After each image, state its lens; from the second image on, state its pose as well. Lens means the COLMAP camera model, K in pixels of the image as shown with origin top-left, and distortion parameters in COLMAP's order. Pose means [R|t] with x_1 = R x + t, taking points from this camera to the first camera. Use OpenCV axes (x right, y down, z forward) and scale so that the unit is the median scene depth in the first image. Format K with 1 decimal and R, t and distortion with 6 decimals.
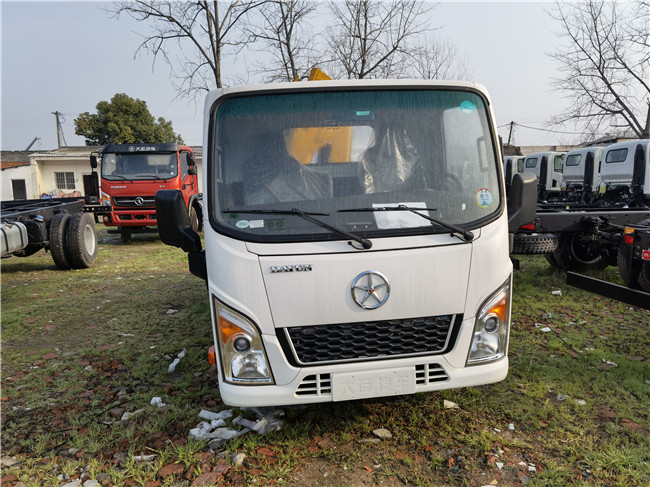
lens RADIAL K [[503.7, 0, 334.3], [0, 503.7, 242.6], [0, 0, 1]] dist [0.019269, 0.000151]
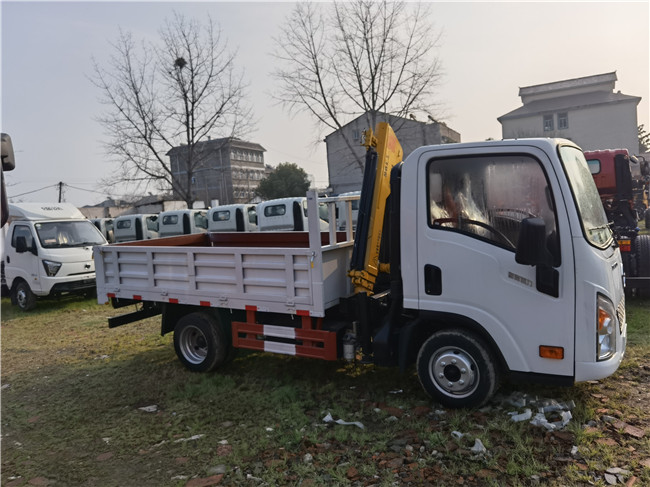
lens RADIAL K [[511.4, 0, 327.9], [0, 511.4, 240.1], [0, 0, 1]] dist [0.007891, 0.005237]
pose [[0.635652, -0.055053, 0.770010, -1.351167], [0.152862, 0.986680, -0.055645, -0.050205], [-0.756690, 0.153077, 0.635601, 0.525104]]
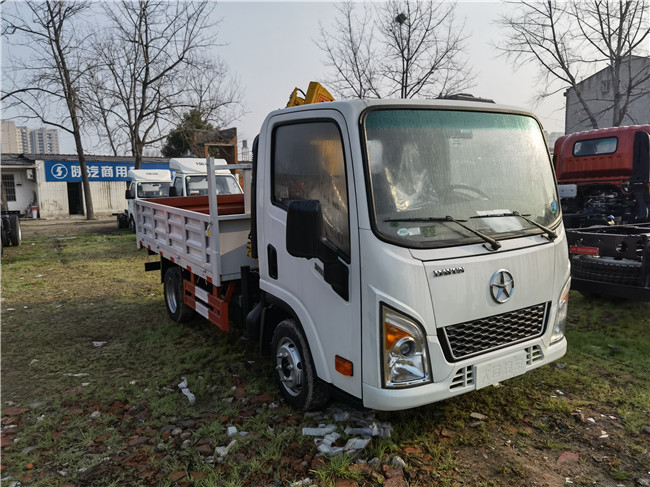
lens RADIAL K [[507.6, 0, 317.3], [0, 507.6, 242.6], [0, 0, 1]] dist [0.013460, 0.006386]
pose [[0.913841, -0.038419, 0.404250, -0.608330], [0.049901, 0.998594, -0.017901, -0.003773], [-0.402994, 0.036531, 0.914473, 0.088147]]
